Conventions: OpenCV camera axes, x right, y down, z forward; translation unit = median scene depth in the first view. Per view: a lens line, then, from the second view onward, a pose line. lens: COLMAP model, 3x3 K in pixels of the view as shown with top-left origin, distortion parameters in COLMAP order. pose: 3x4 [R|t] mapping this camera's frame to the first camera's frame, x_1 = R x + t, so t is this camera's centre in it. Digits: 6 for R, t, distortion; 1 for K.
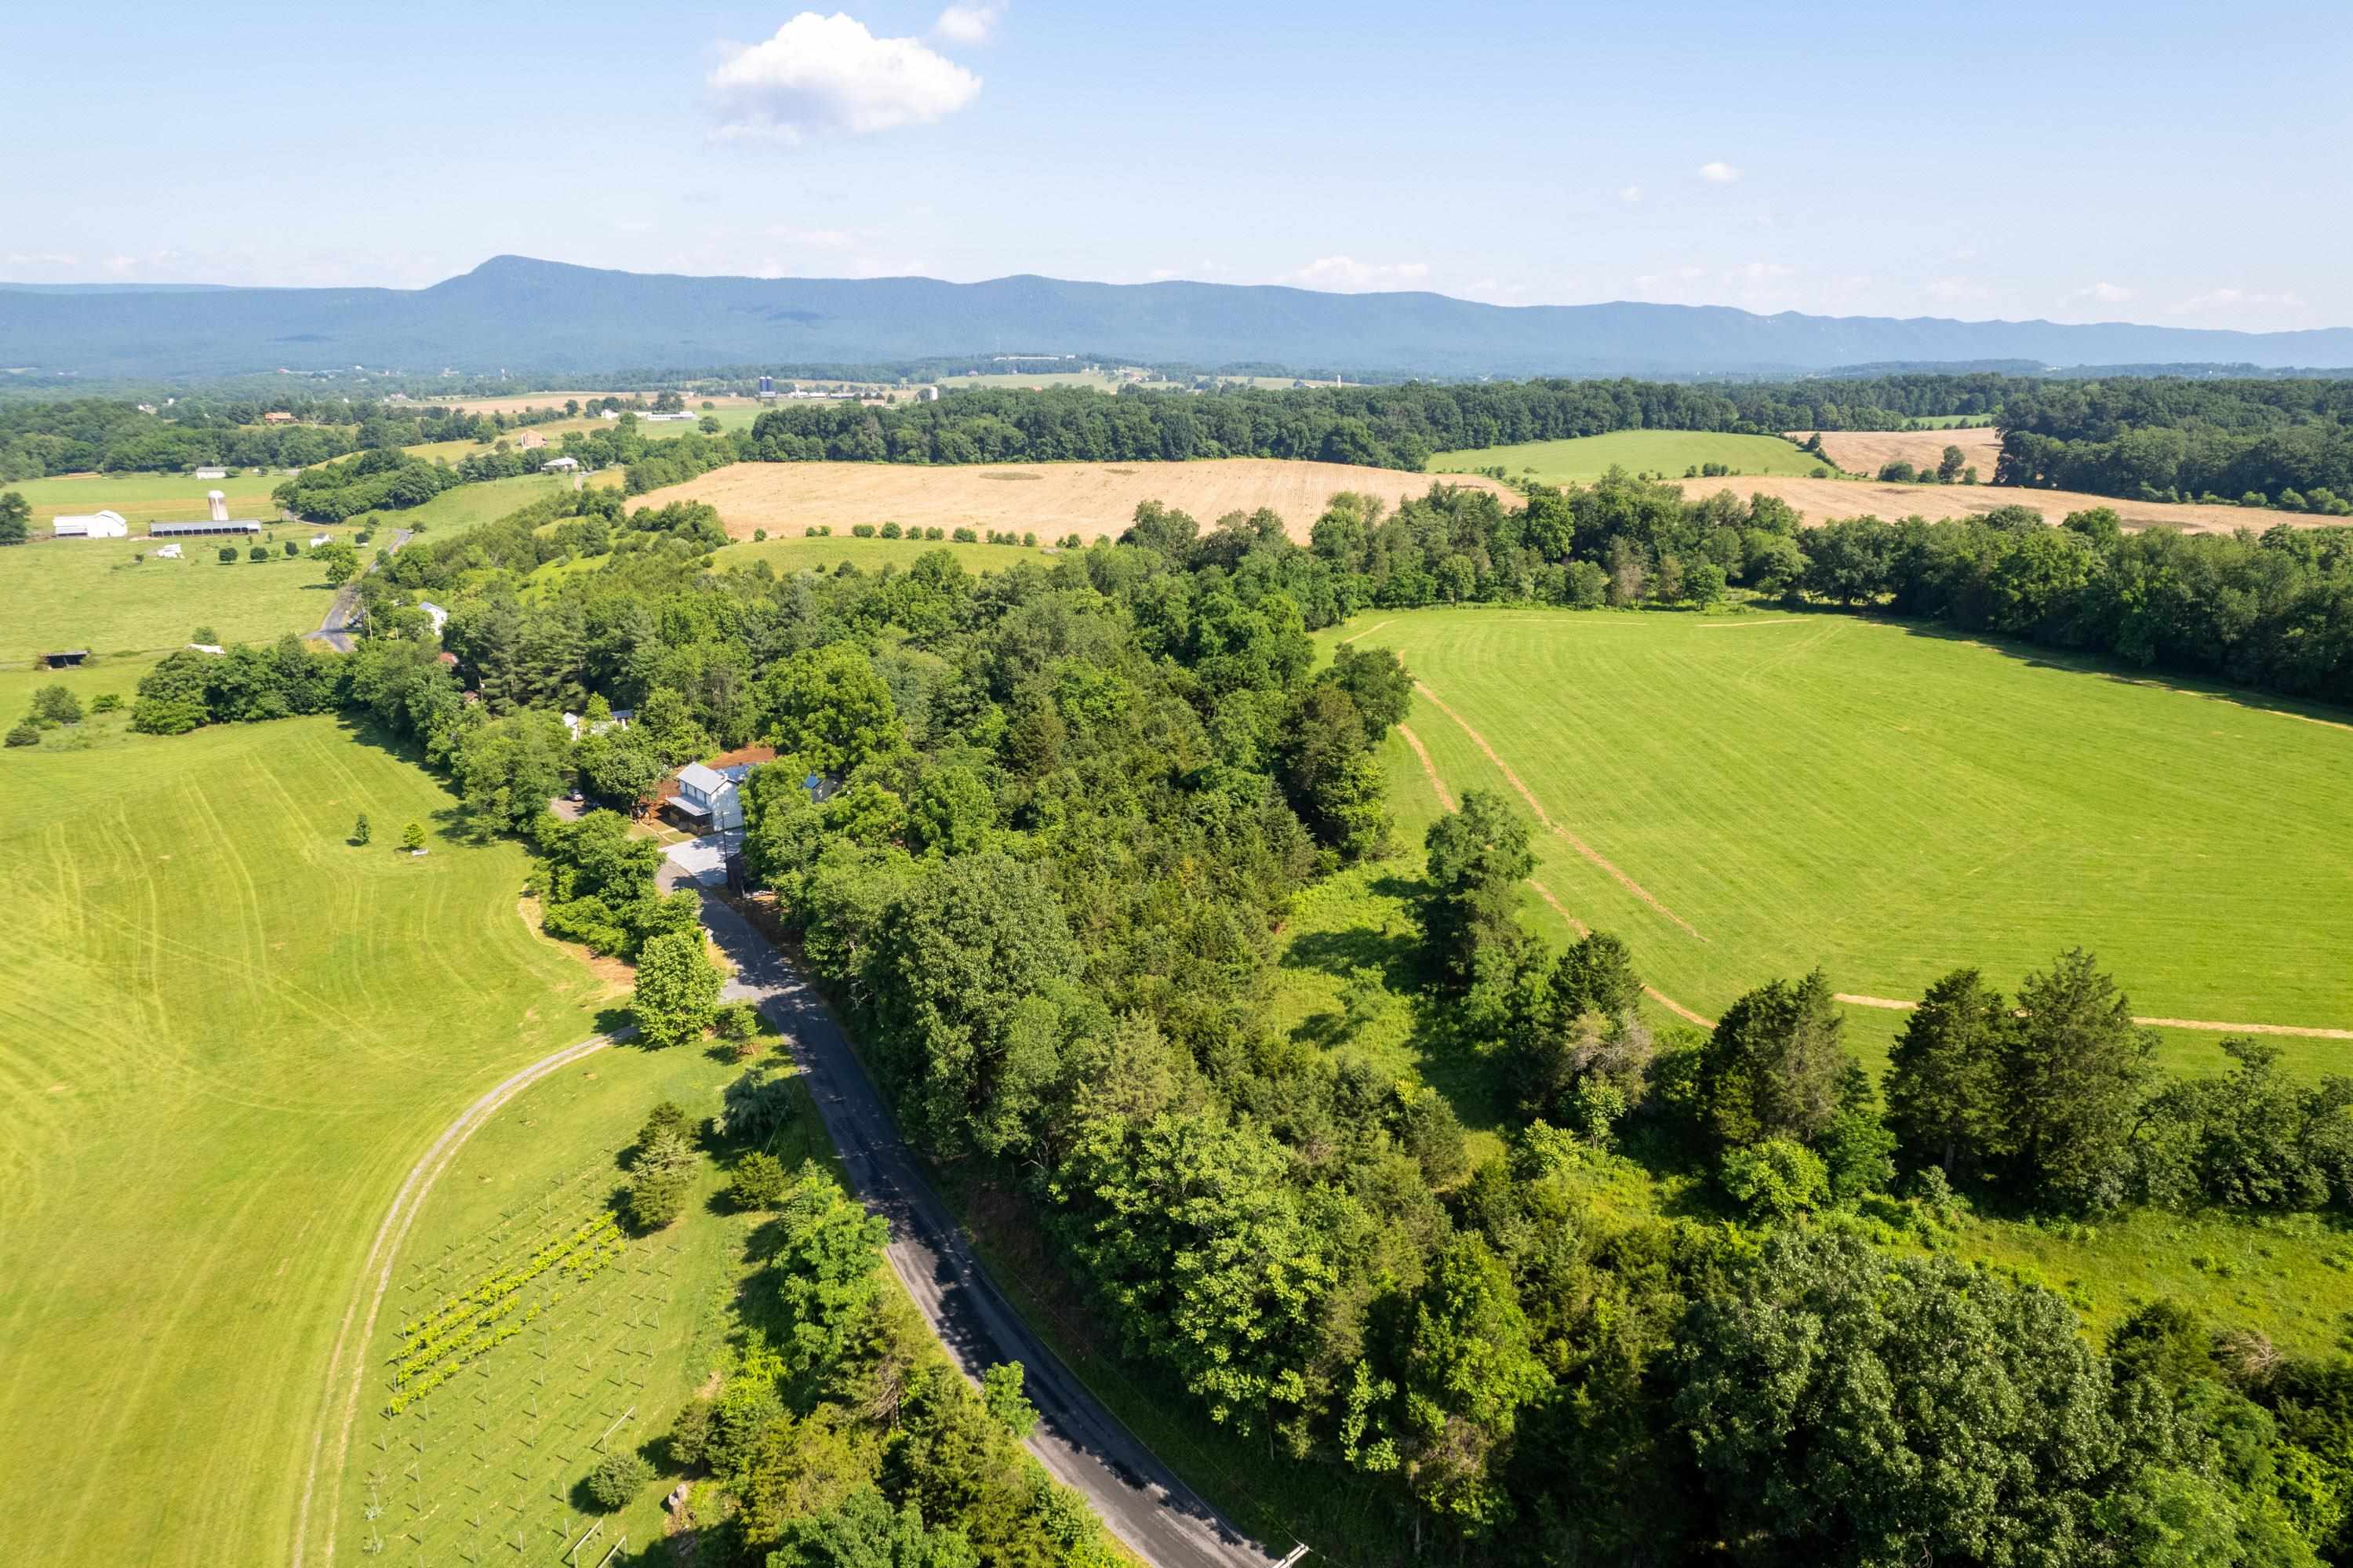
lens RADIAL K [[1513.5, 0, 1168.1], [0, 1513.5, 770.4], [0, 0, 1]] dist [-0.075379, 0.065161]
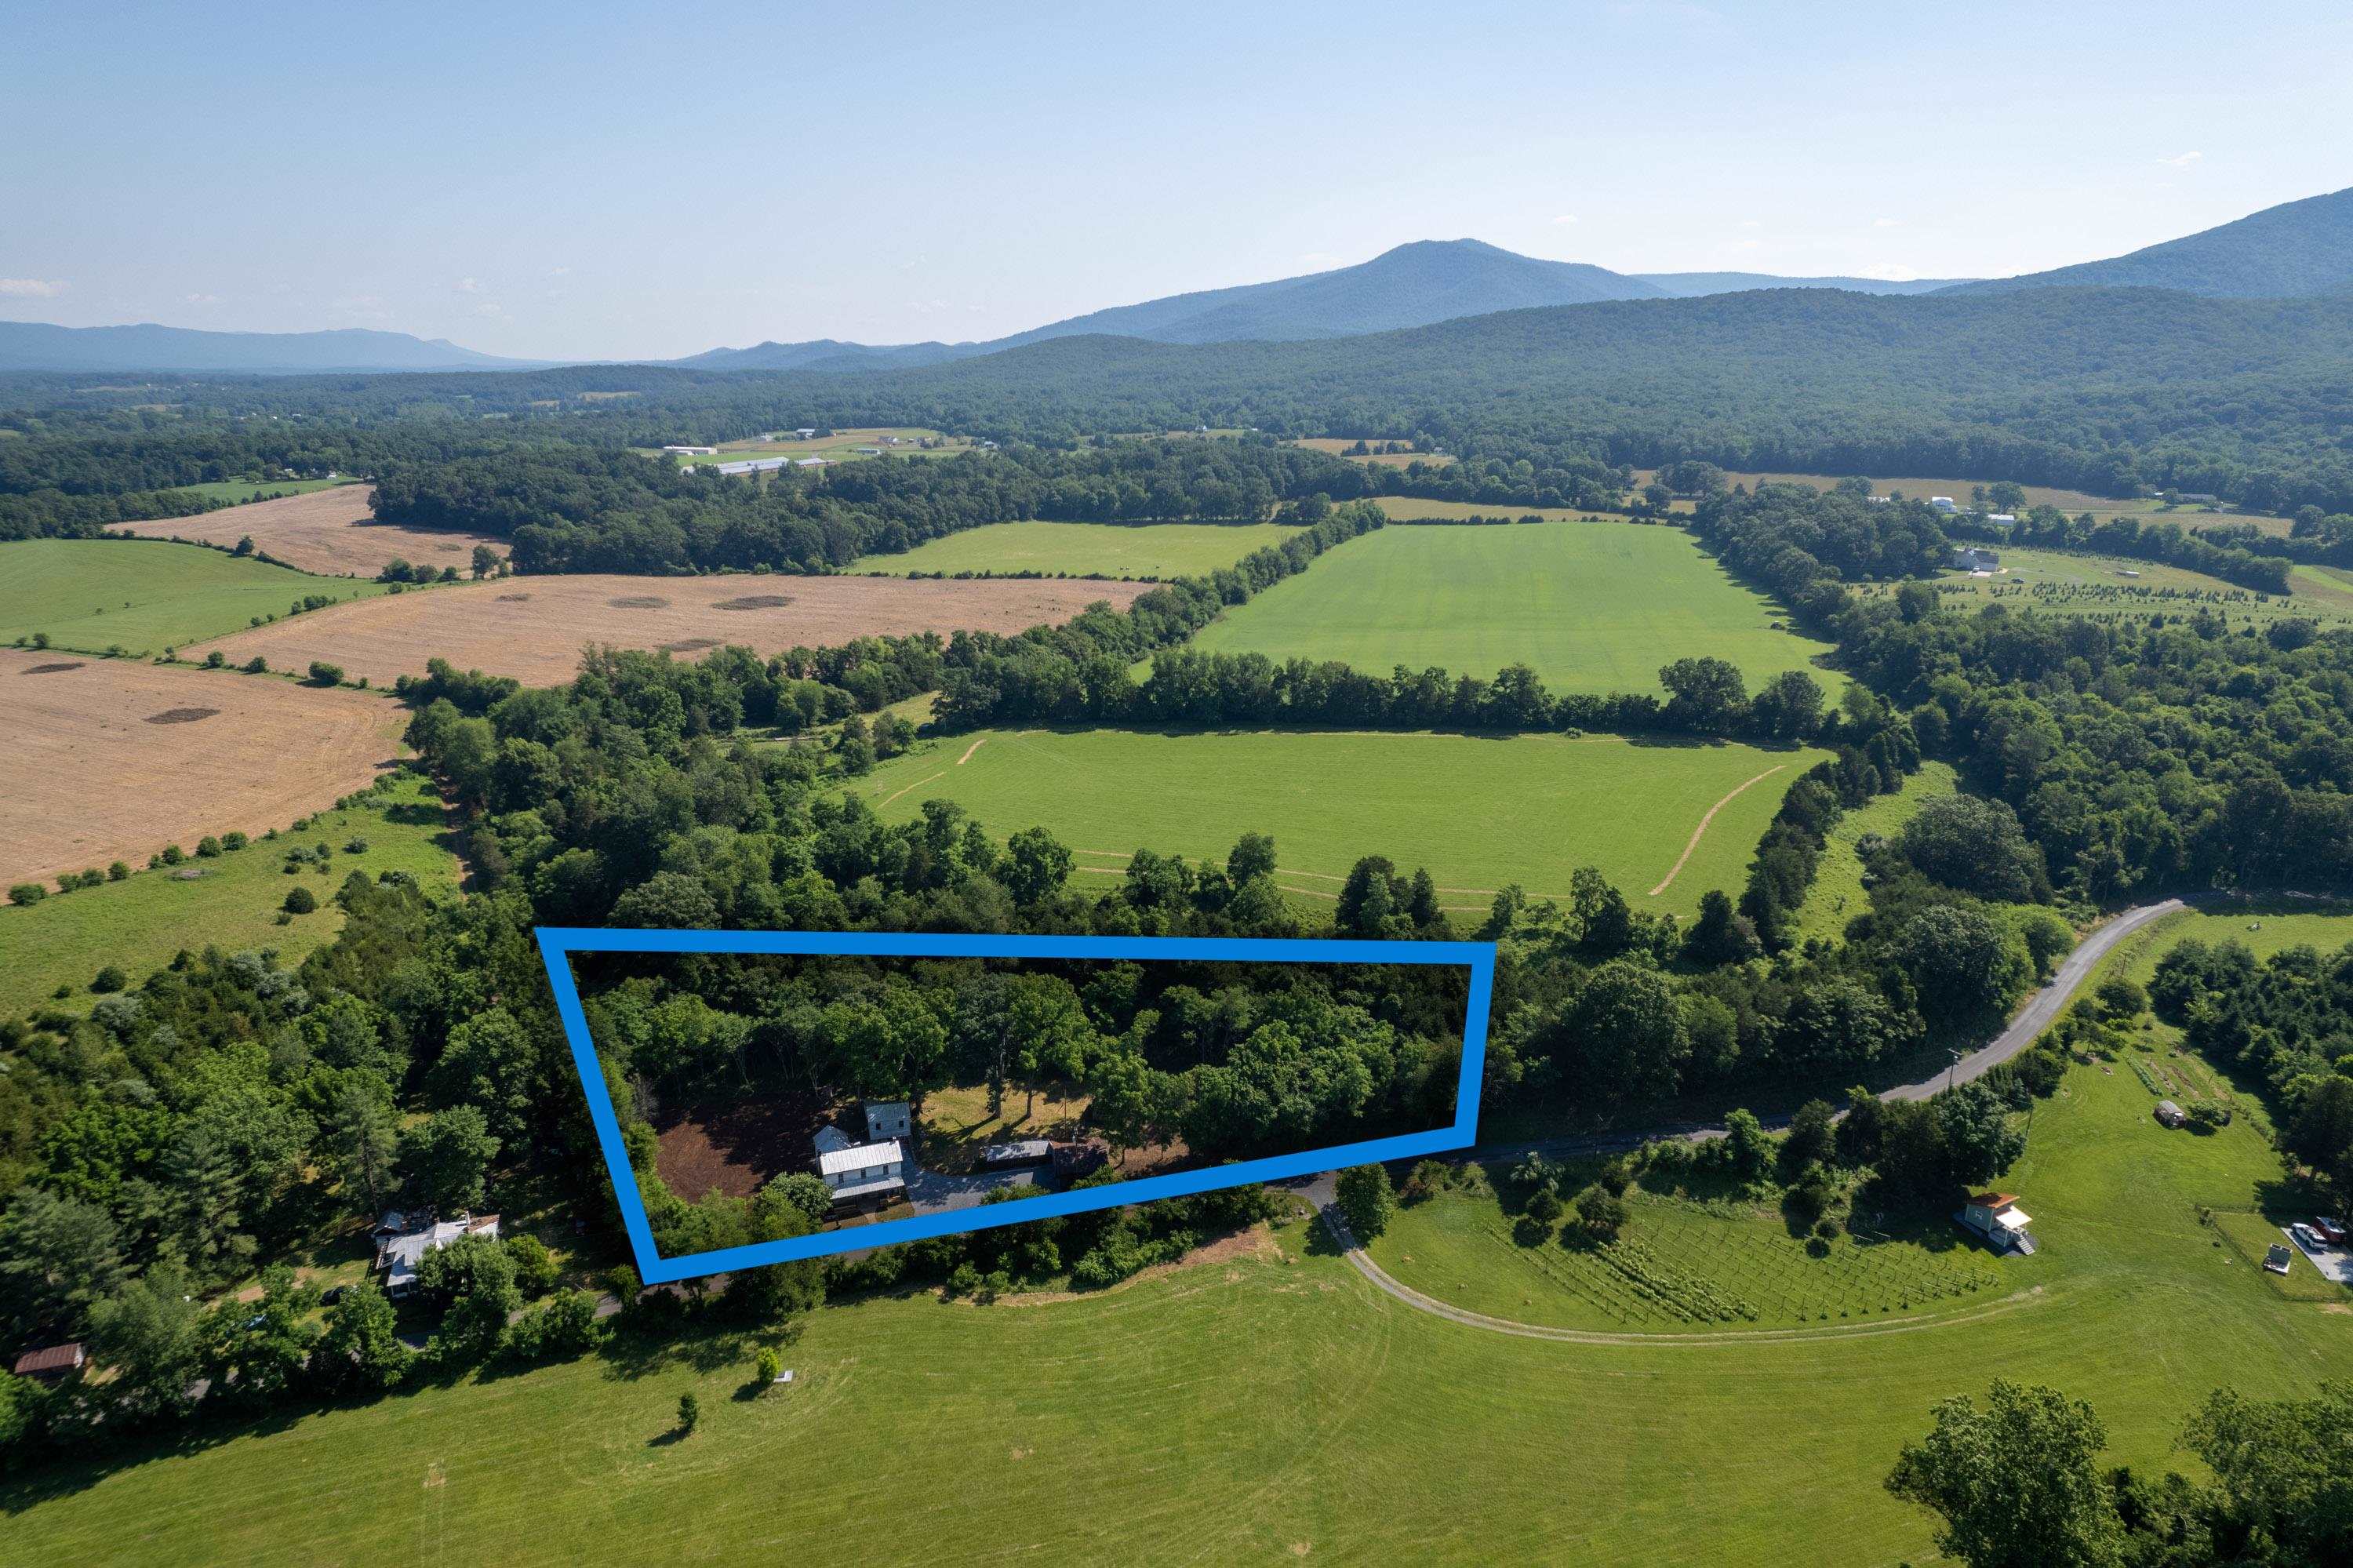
lens RADIAL K [[1513.5, 0, 1175.2], [0, 1513.5, 791.6], [0, 0, 1]] dist [-0.075379, 0.065161]
pose [[0.316859, -0.266856, 0.910158, -0.807840], [0.247609, 0.949601, 0.192219, -0.272796], [-0.915582, 0.164457, 0.366965, 0.290581]]
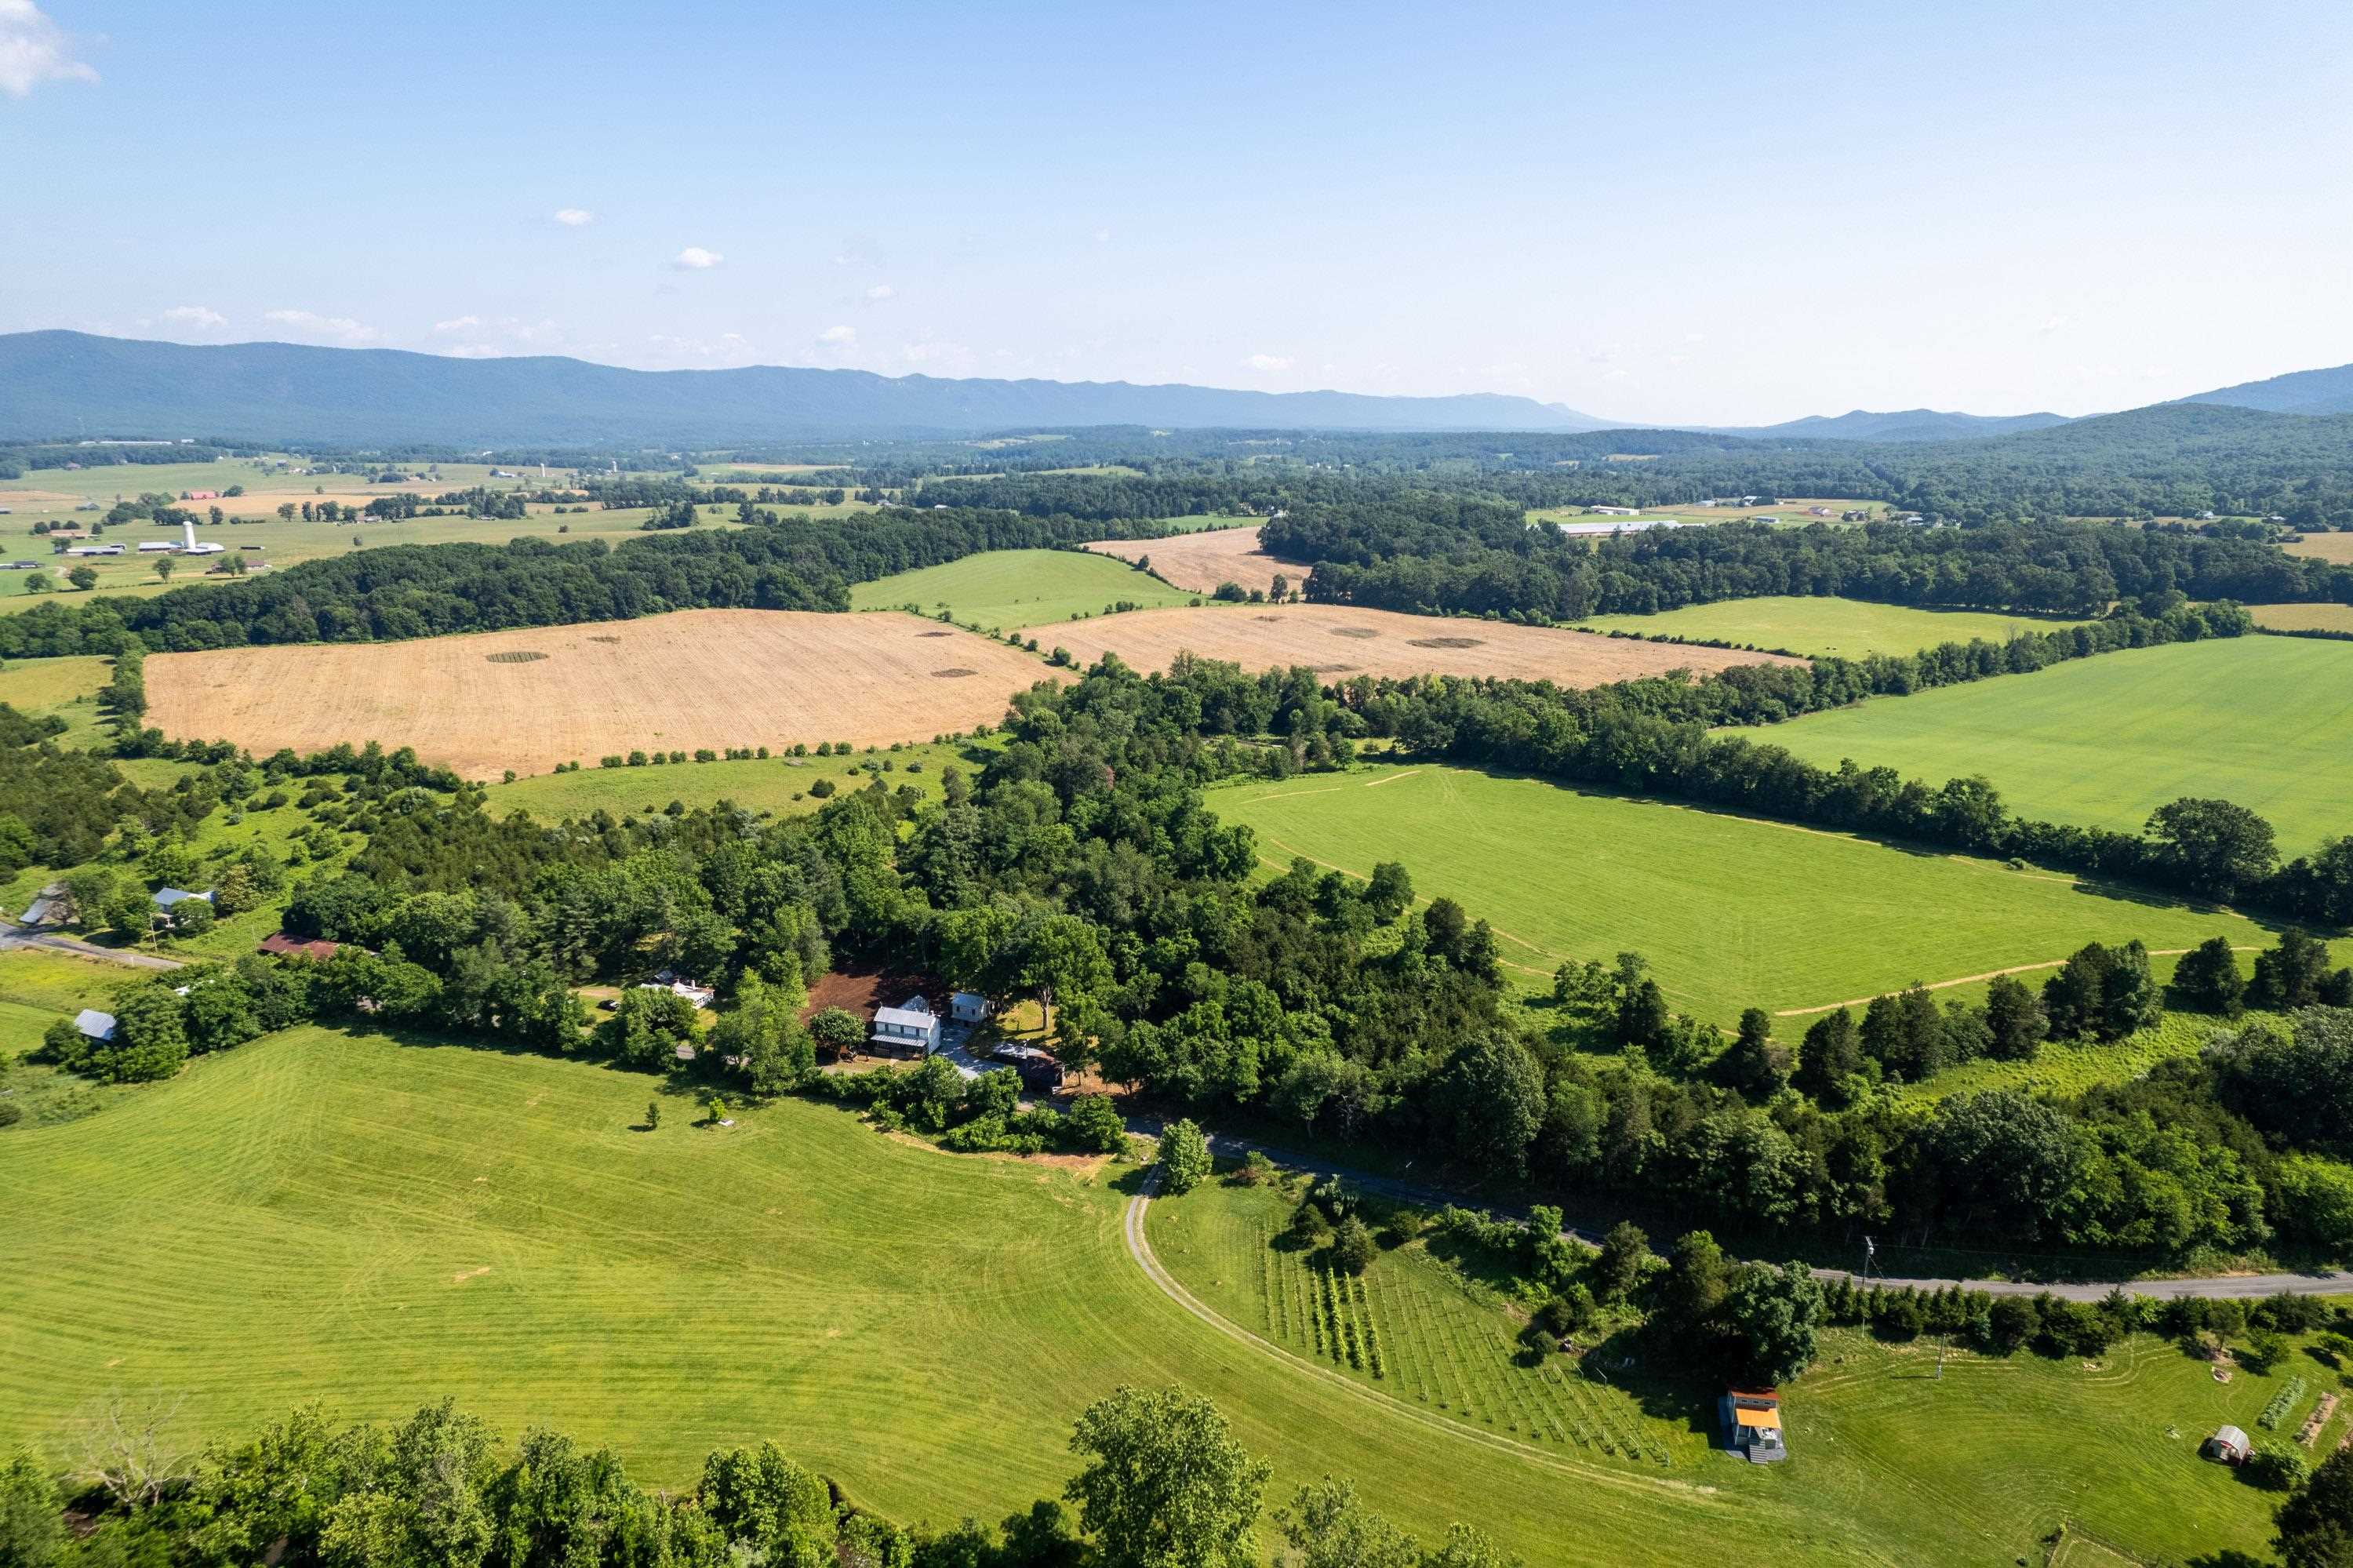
lens RADIAL K [[1513.5, 0, 1165.6], [0, 1513.5, 778.6], [0, 0, 1]] dist [-0.075379, 0.065161]
pose [[0.851923, -0.122417, 0.509157, -0.563084], [0.137156, 0.990512, 0.008660, -0.135194], [-0.505386, 0.062456, 0.860630, -0.202329]]
